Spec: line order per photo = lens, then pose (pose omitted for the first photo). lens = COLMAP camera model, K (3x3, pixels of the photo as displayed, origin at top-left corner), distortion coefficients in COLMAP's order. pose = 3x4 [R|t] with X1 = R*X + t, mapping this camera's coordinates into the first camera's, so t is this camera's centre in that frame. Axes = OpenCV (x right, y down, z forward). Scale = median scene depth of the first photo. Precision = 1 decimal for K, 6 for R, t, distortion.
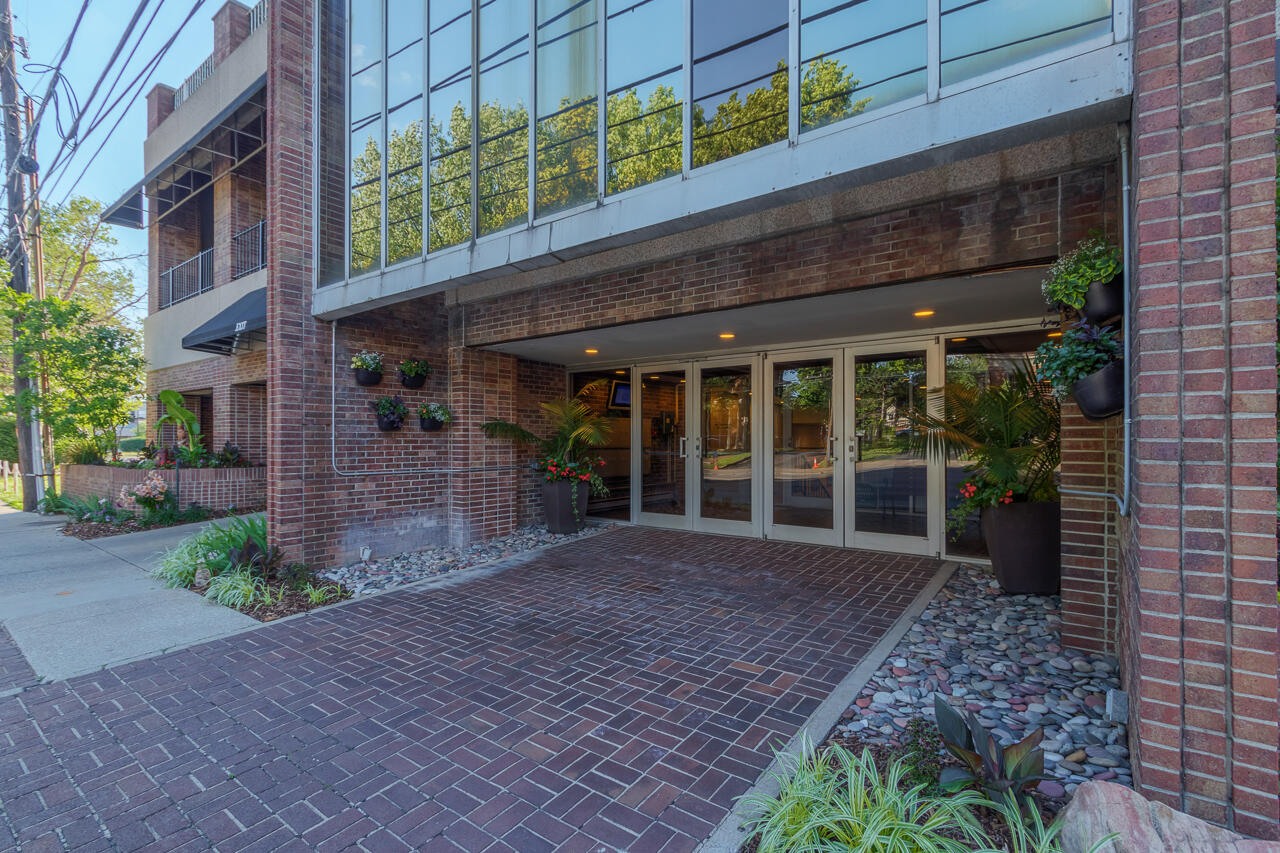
lens RADIAL K [[591.9, 0, 638.0], [0, 591.9, 430.0], [0, 0, 1]] dist [0.001337, -0.001062]
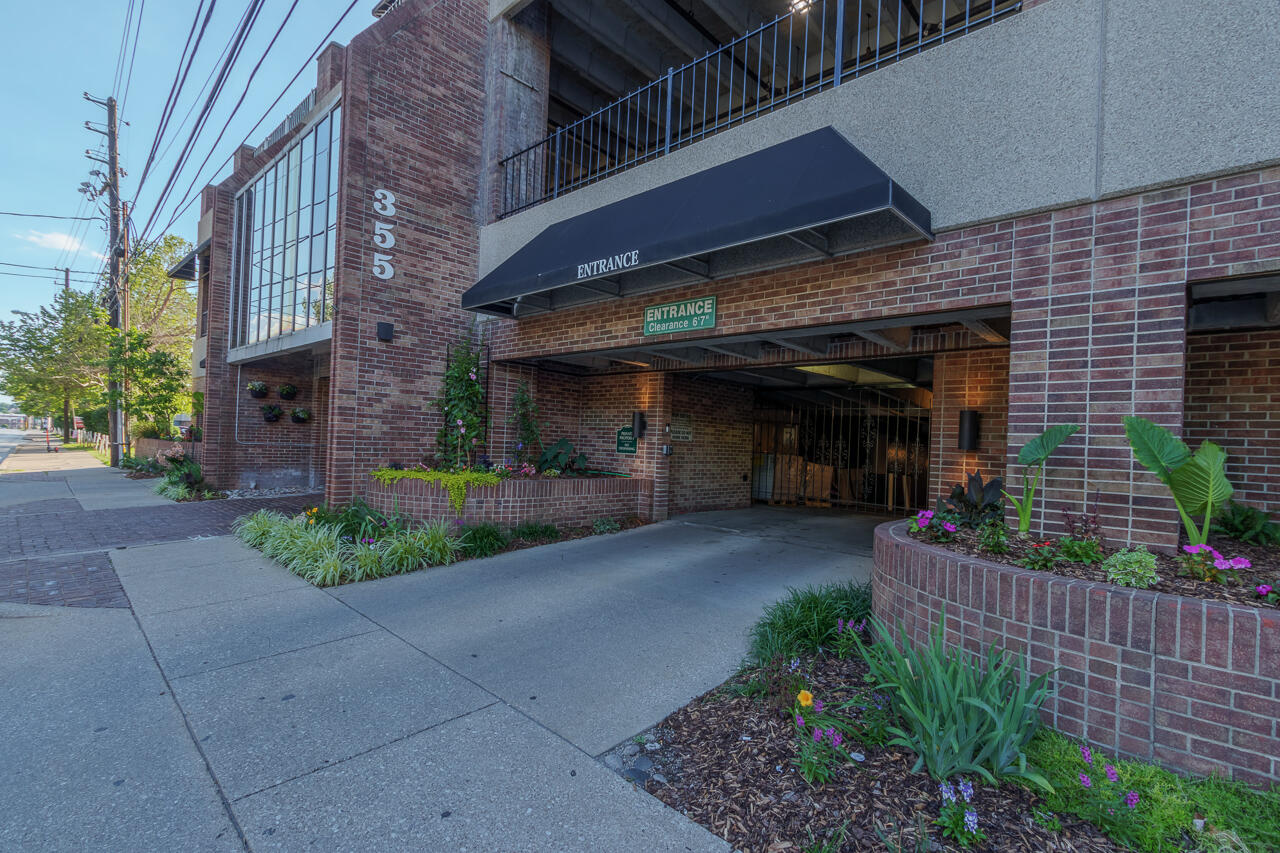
lens RADIAL K [[591.9, 0, 642.1], [0, 591.9, 428.2], [0, 0, 1]] dist [0.001337, -0.001062]
pose [[0.993919, 0.035055, -0.104388, 0.645277], [-0.035920, 0.999334, -0.006421, -0.006278], [0.104093, 0.010132, 0.994516, -0.513169]]
